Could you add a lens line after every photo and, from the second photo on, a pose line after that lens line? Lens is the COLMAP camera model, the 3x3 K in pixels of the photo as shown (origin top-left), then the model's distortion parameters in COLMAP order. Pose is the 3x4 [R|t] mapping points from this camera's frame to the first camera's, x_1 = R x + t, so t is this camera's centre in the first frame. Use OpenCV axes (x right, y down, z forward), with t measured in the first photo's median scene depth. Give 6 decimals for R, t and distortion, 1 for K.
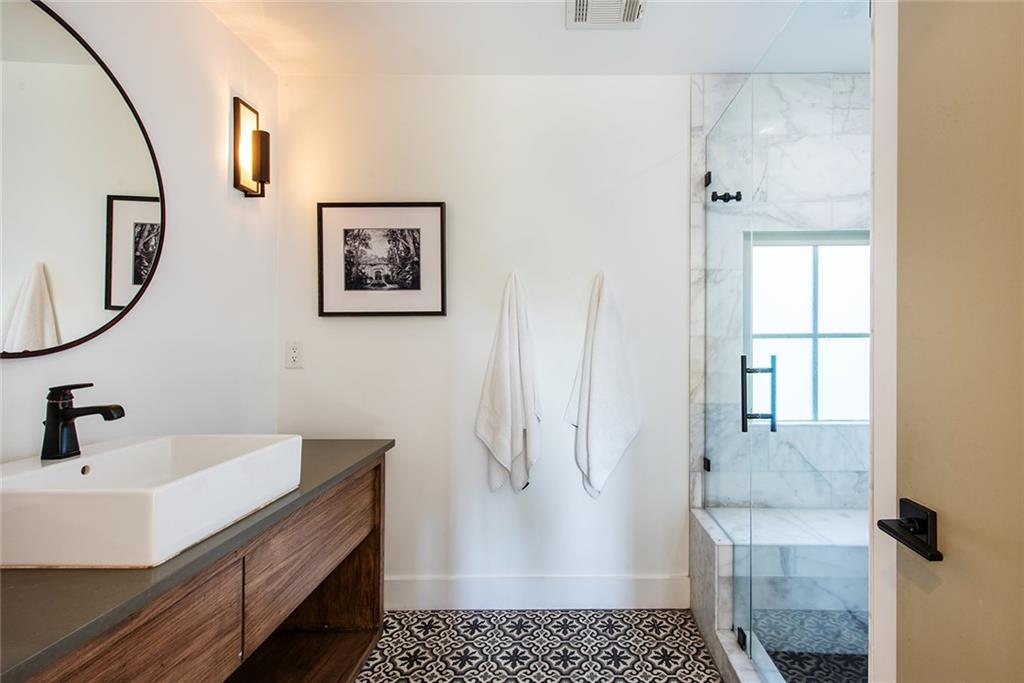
lens RADIAL K [[408.7, 0, 488.6], [0, 408.7, 350.8], [0, 0, 1]] dist [0.009607, -0.000380]
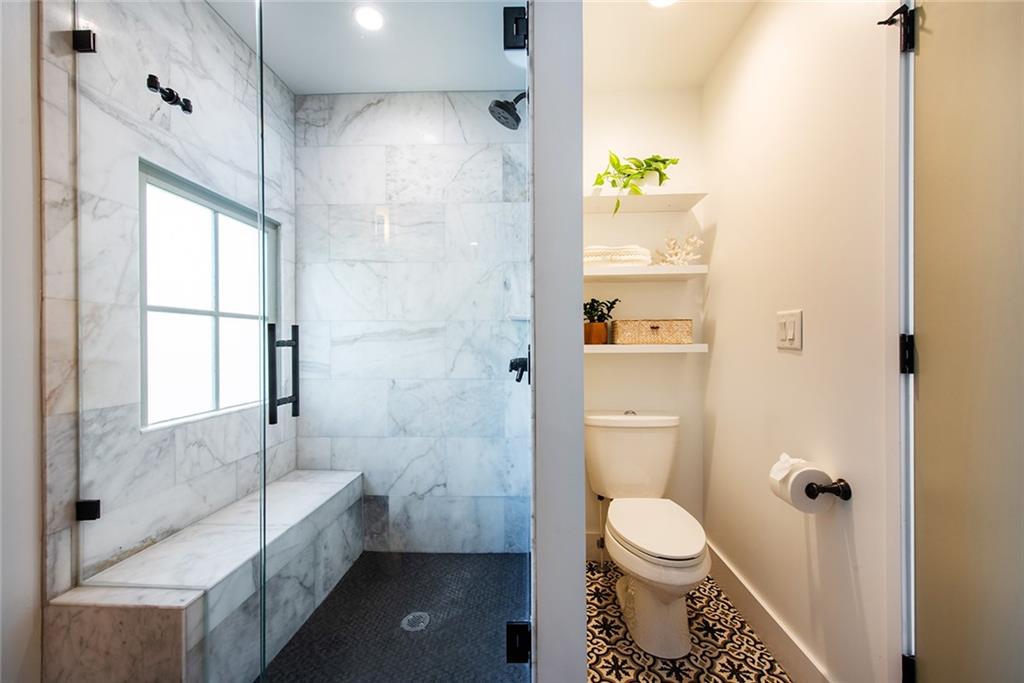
lens RADIAL K [[382.6, 0, 572.5], [0, 382.6, 345.7], [0, 0, 1]] dist [0.000919, -0.000007]
pose [[-0.075469, -0.007503, 0.997120, -0.087262], [0.007392, 0.999940, 0.008083, 0.032346], [-0.997121, 0.007981, -0.075409, 0.313747]]
